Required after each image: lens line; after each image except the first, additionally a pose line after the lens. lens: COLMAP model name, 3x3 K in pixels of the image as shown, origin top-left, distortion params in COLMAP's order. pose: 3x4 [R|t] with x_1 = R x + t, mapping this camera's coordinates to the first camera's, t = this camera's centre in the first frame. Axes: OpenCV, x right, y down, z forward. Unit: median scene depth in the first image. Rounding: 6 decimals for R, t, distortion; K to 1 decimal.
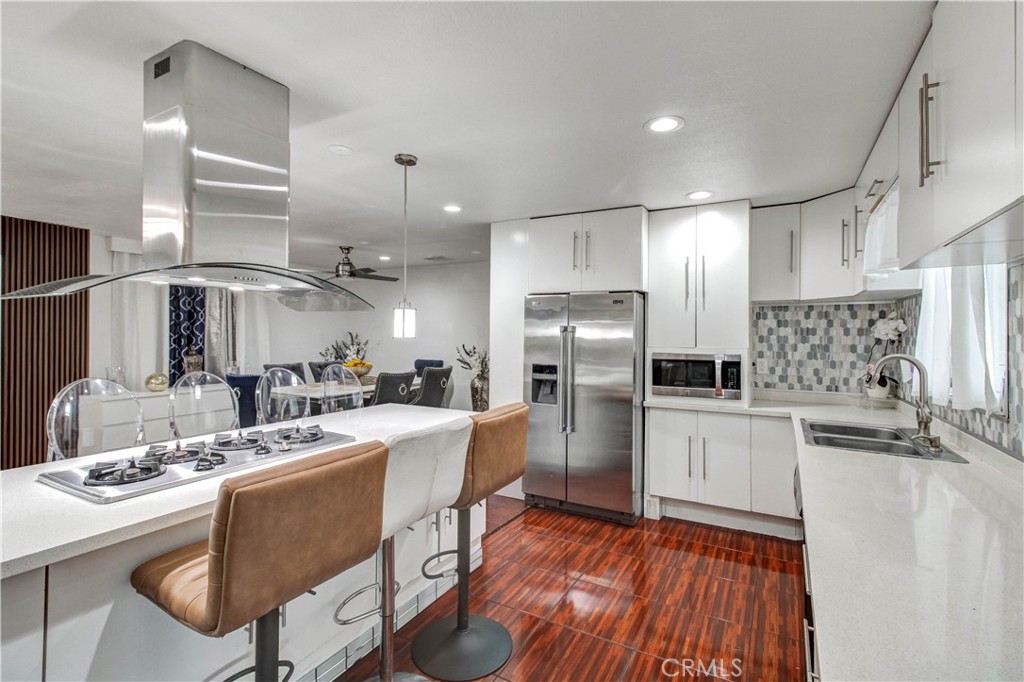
lens RADIAL K [[475.9, 0, 519.7], [0, 475.9, 331.3], [0, 0, 1]] dist [-0.000425, -0.000473]
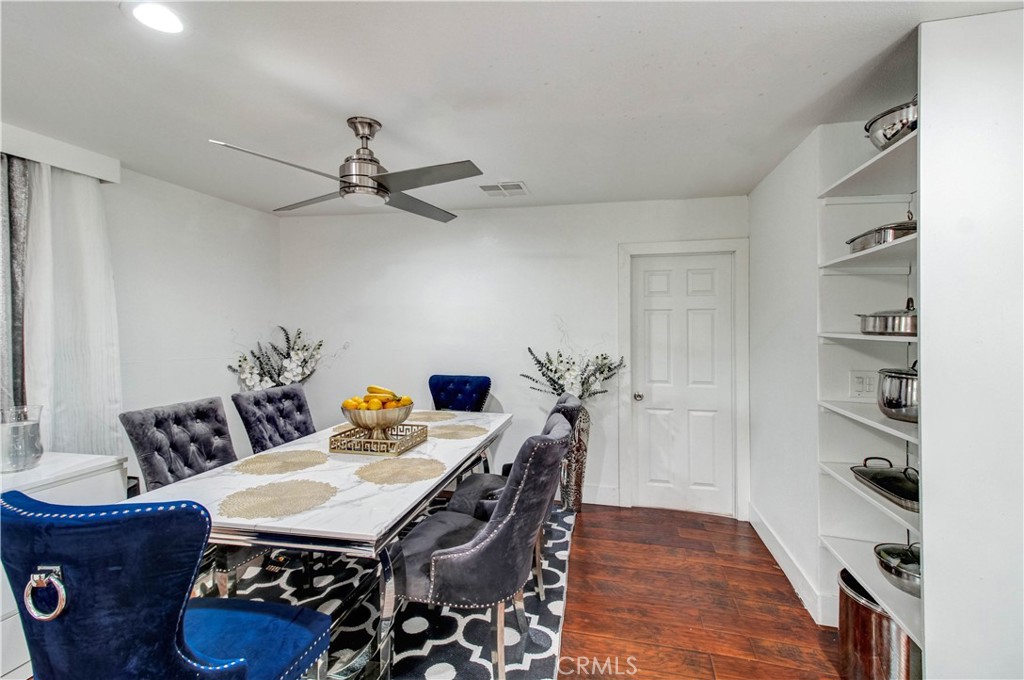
lens RADIAL K [[457.7, 0, 514.6], [0, 457.7, 324.2], [0, 0, 1]] dist [0.000578, 0.000123]
pose [[0.956603, 0.000413, 0.291395, -0.342661], [0.000790, 0.999992, -0.004012, 0.001589], [-0.291394, 0.004068, 0.956595, 0.558341]]
